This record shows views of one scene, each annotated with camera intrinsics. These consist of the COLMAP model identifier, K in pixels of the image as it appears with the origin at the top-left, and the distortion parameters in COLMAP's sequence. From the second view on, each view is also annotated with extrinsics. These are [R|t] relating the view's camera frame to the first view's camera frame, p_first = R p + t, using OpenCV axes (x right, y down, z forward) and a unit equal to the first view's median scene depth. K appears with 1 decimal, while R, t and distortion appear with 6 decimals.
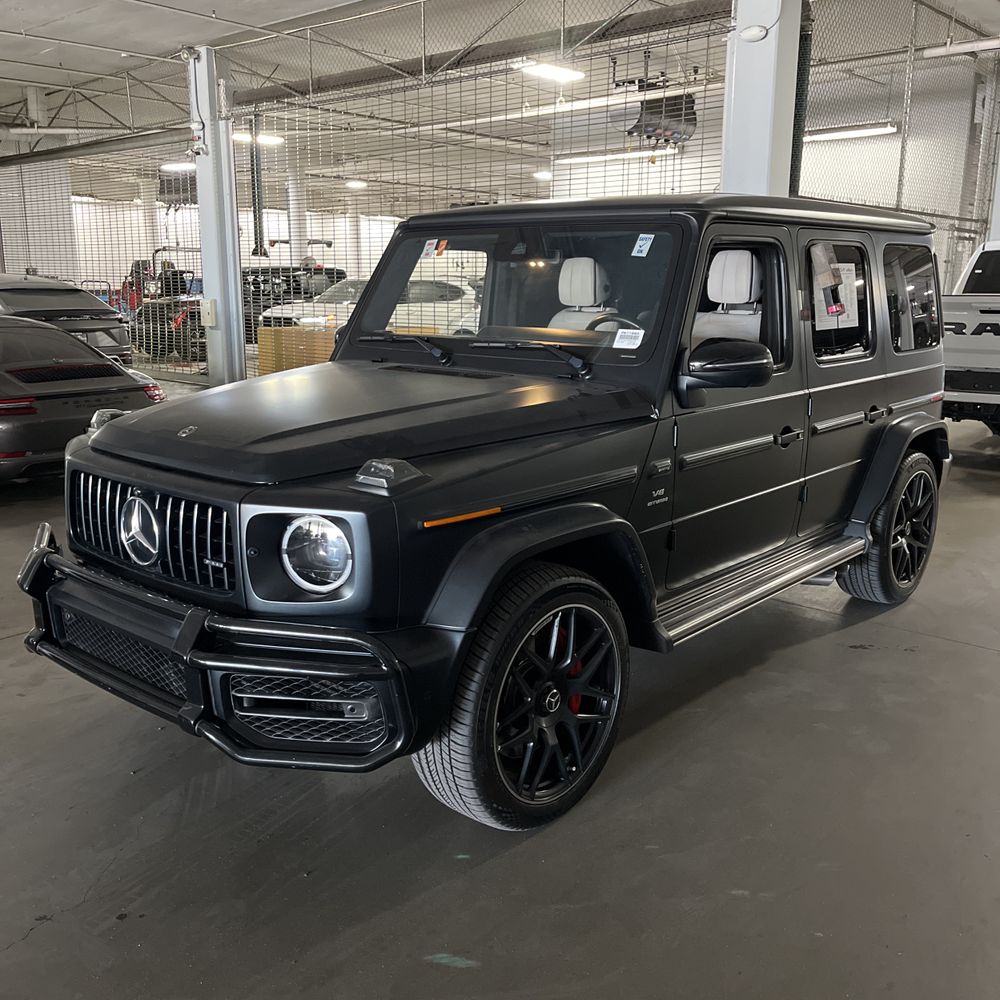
lens RADIAL K [[1008.0, 0, 500.0], [0, 1008.0, 500.0], [0, 0, 1]] dist [0.075564, -0.098225]
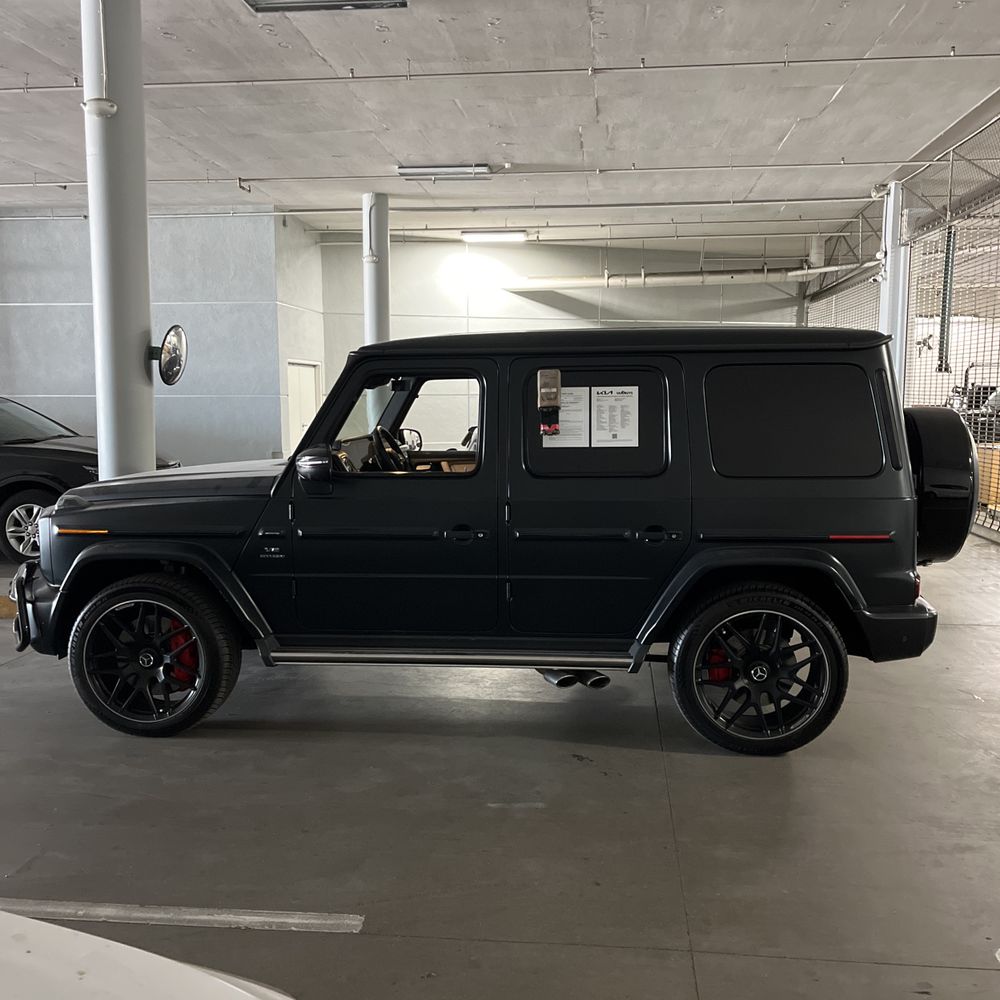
lens RADIAL K [[1008.0, 0, 500.0], [0, 1008.0, 500.0], [0, 0, 1]] dist [0.075564, -0.098225]
pose [[0.582027, 0.079236, -0.809300, 0.374503], [-0.167496, 0.985582, -0.023964, -0.024057], [0.795732, 0.149502, 0.586907, 0.103747]]
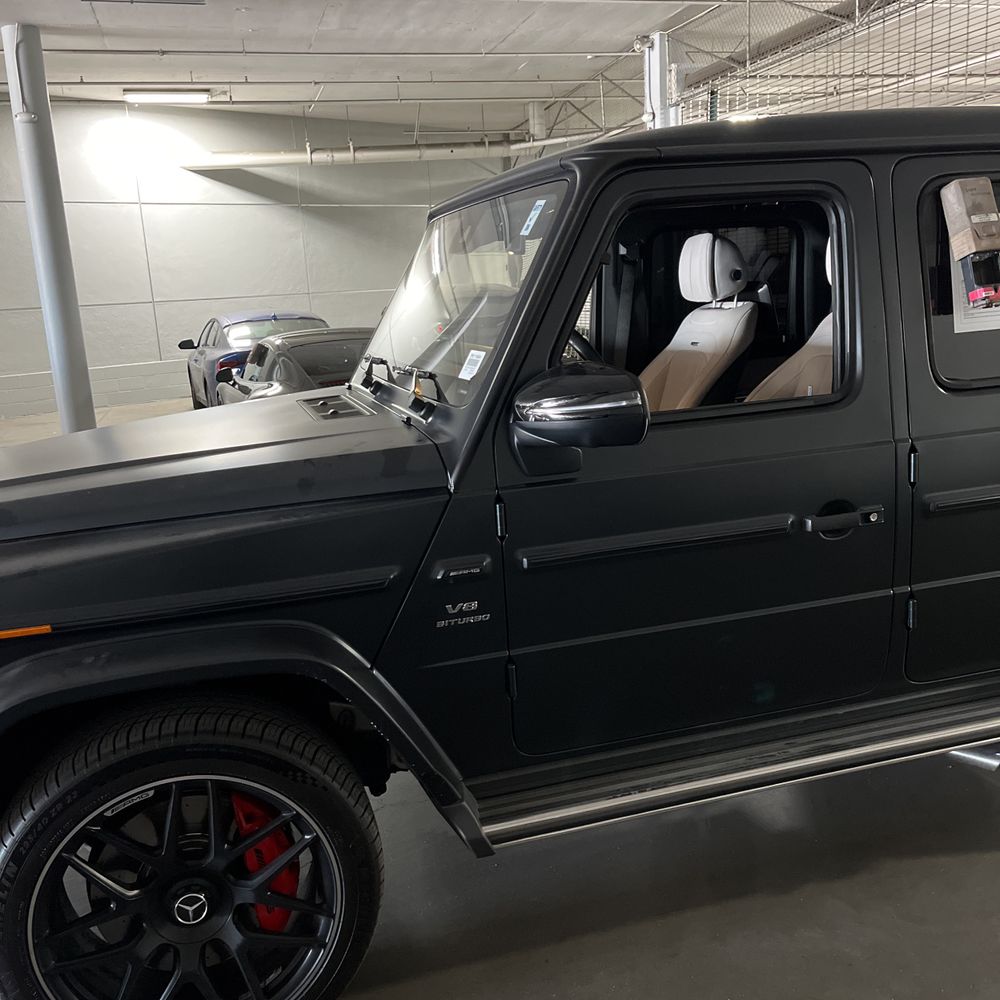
lens RADIAL K [[1008.0, 0, 500.0], [0, 1008.0, 500.0], [0, 0, 1]] dist [0.075564, -0.098225]
pose [[0.842738, 0.058897, -0.535092, 0.130036], [-0.053269, 0.998242, 0.025980, -0.023444], [0.535682, 0.006609, 0.844394, 0.119145]]
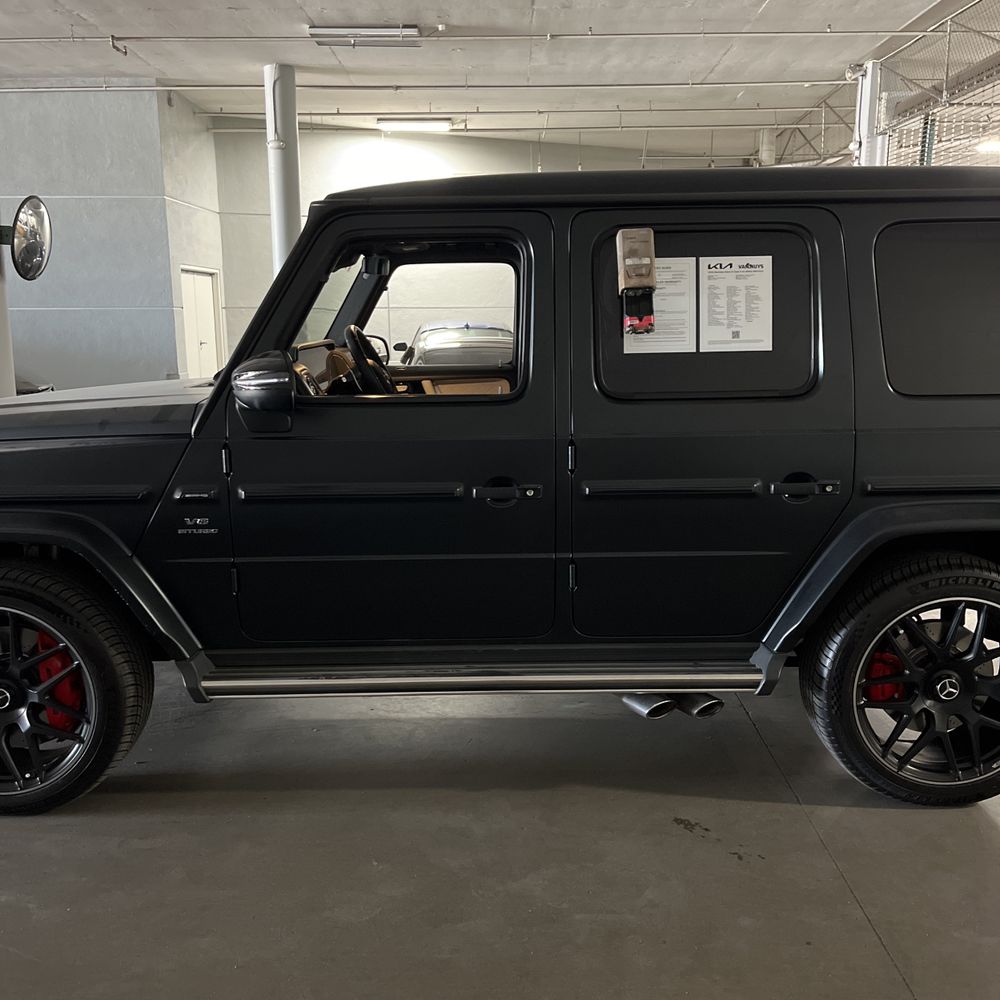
lens RADIAL K [[1014.5, 0, 503.0], [0, 1014.5, 504.0], [0, 0, 1]] dist [0.030424, 0.014942]
pose [[0.661132, 0.129303, -0.739044, 0.252205], [-0.149264, 0.988015, 0.039334, -0.024741], [0.735272, 0.084308, 0.672508, 0.149275]]
